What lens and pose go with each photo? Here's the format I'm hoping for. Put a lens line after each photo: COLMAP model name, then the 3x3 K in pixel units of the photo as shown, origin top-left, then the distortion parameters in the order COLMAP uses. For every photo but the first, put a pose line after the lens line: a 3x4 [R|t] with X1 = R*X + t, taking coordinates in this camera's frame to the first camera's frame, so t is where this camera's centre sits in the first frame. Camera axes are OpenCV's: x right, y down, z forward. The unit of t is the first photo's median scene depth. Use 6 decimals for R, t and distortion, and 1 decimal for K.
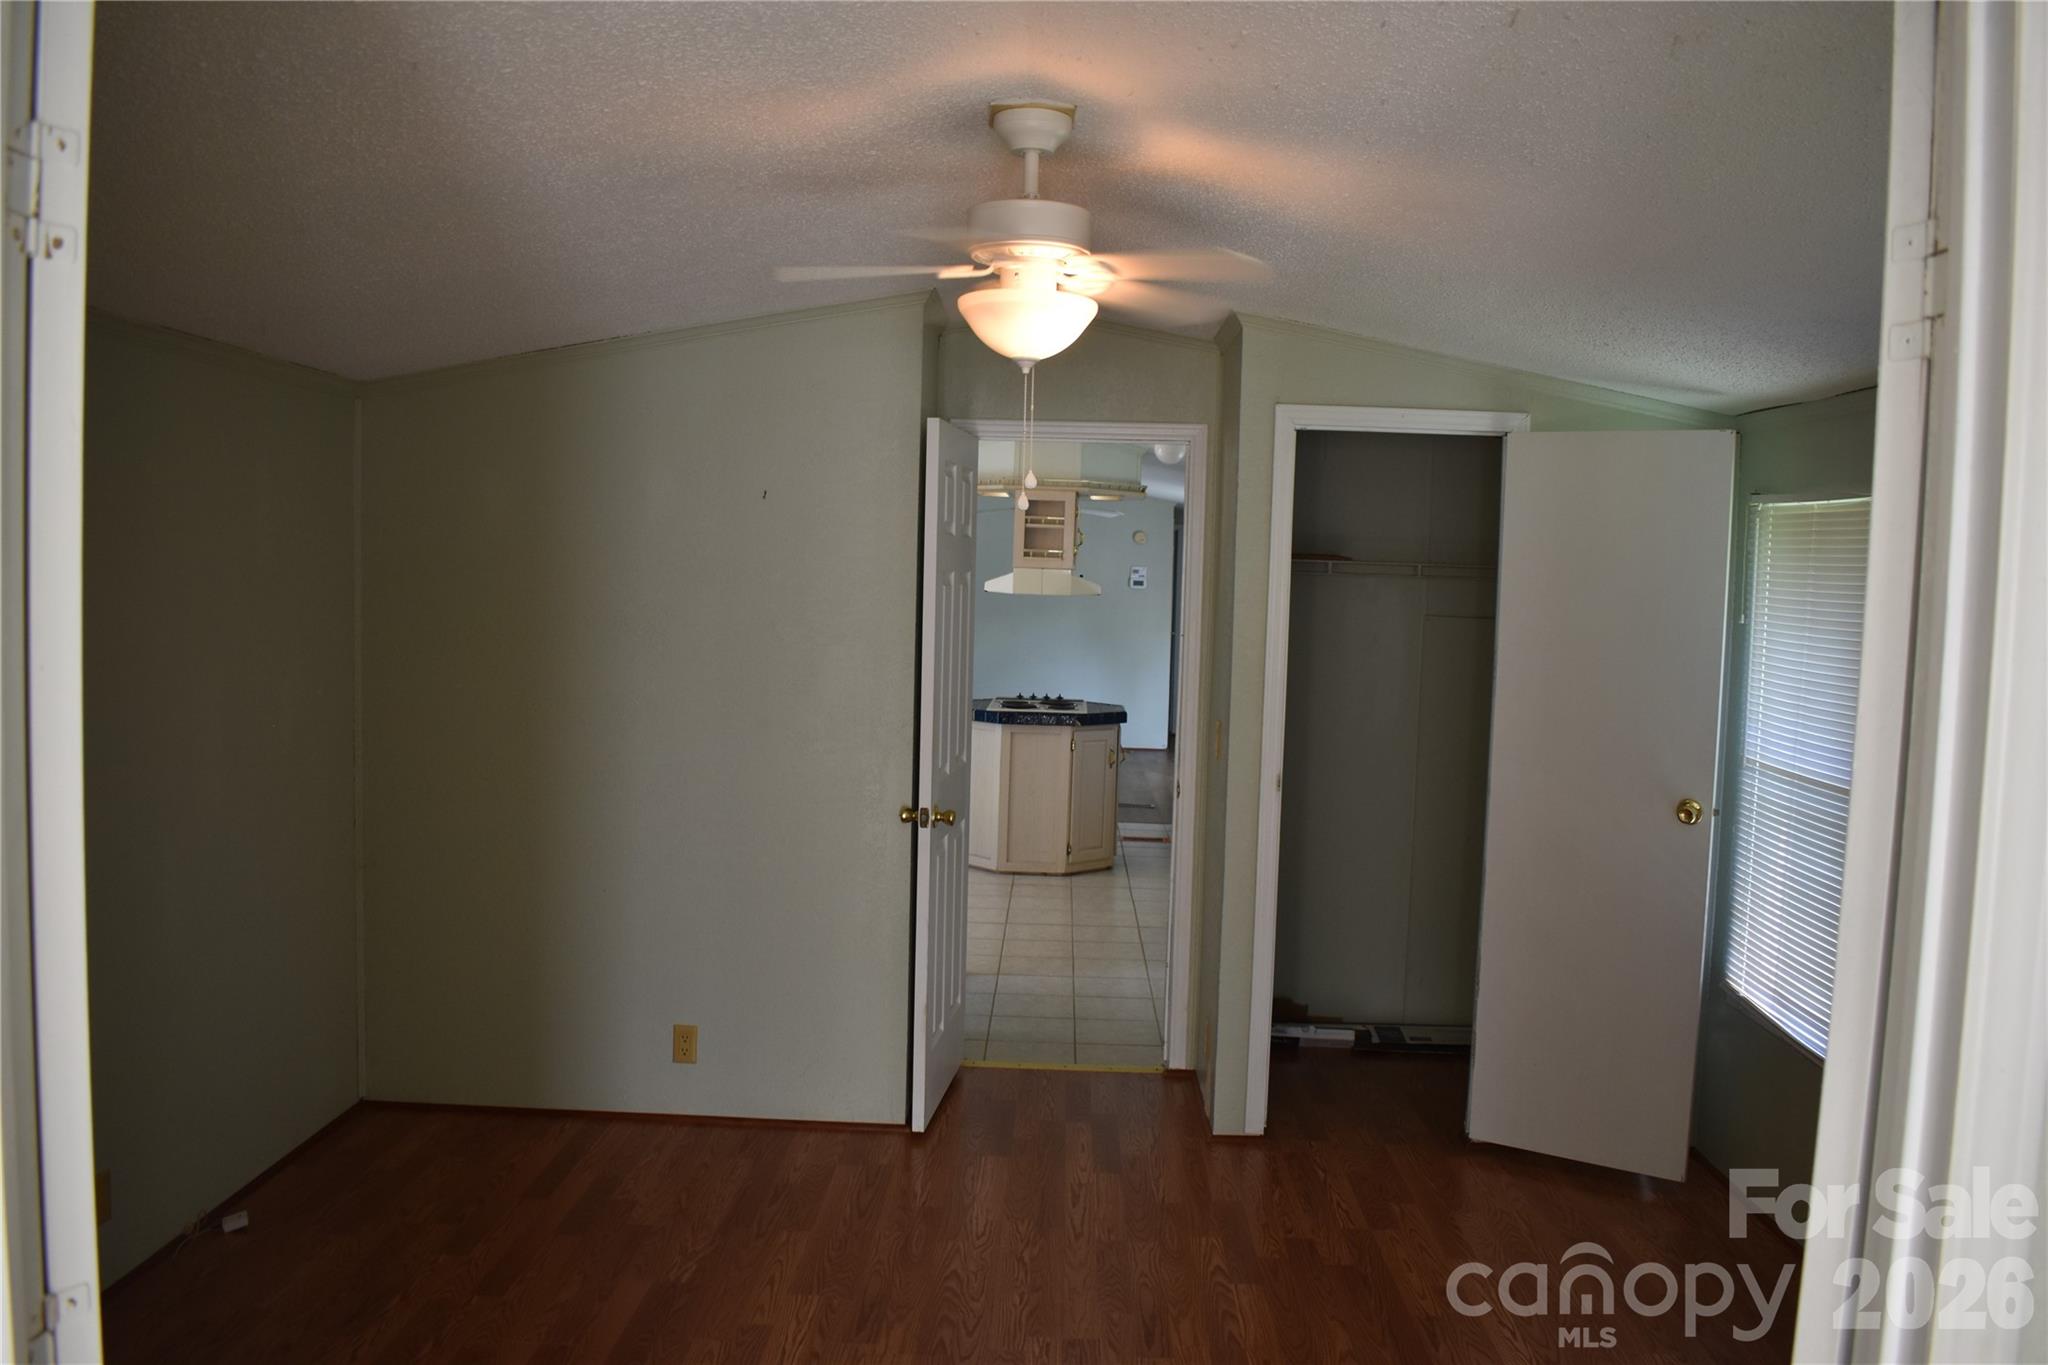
lens RADIAL K [[1596.8, 0, 1030.4], [0, 1596.8, 680.6], [0, 0, 1]] dist [-0.096663, 0.016157]
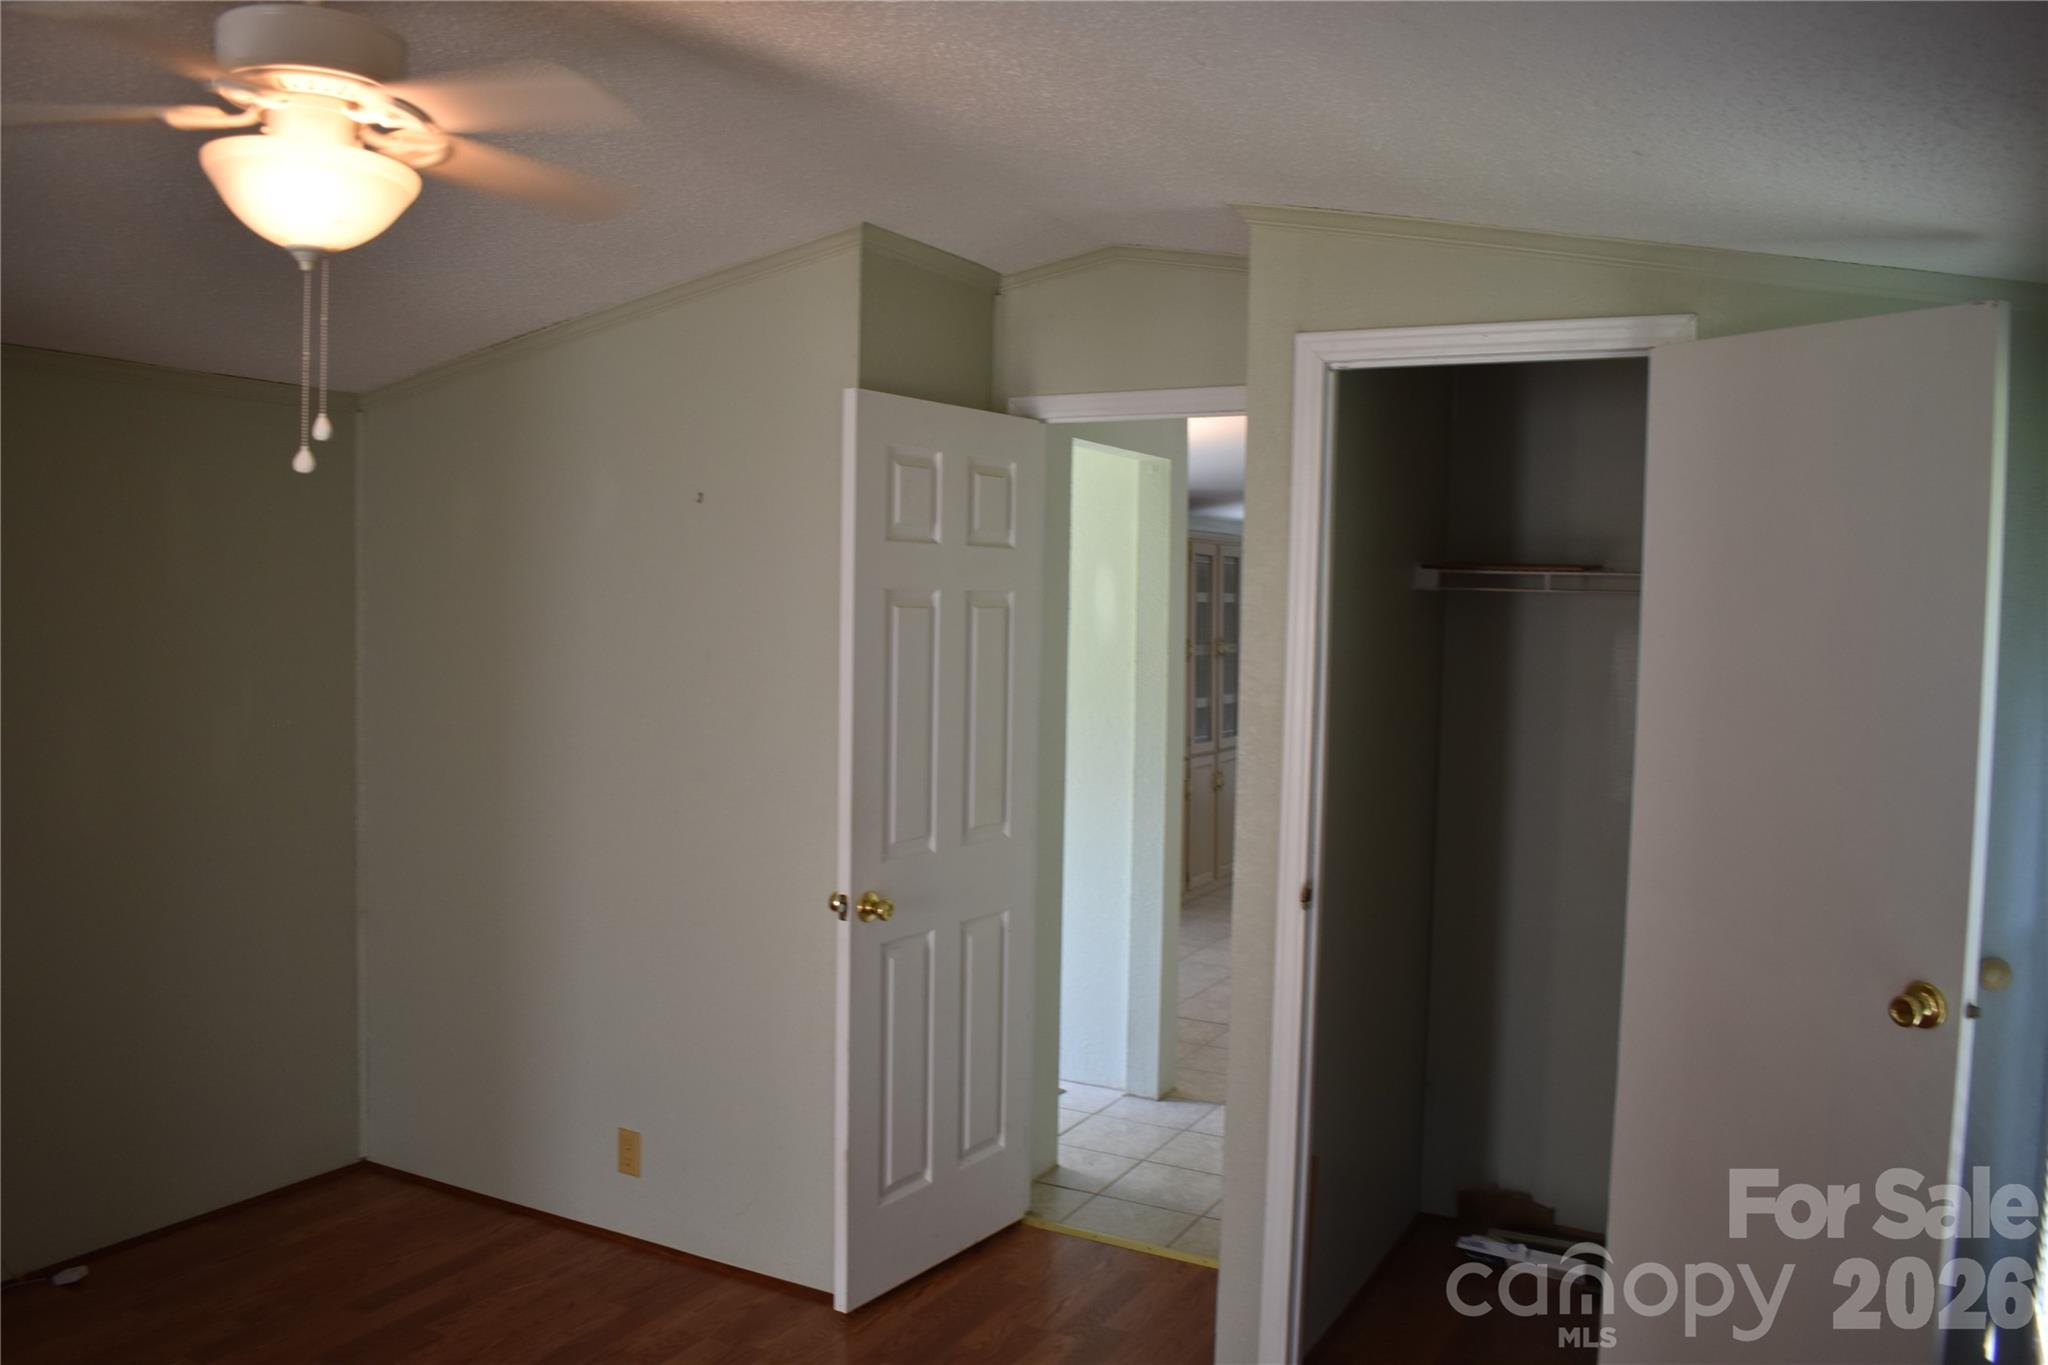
lens RADIAL K [[1596.8, 0, 1030.4], [0, 1596.8, 680.6], [0, 0, 1]] dist [-0.096663, 0.016157]
pose [[0.888810, 0.012735, -0.458099, 0.364539], [-0.026757, 0.999351, -0.024133, -0.007315], [0.457494, 0.033707, 0.888574, 0.355872]]
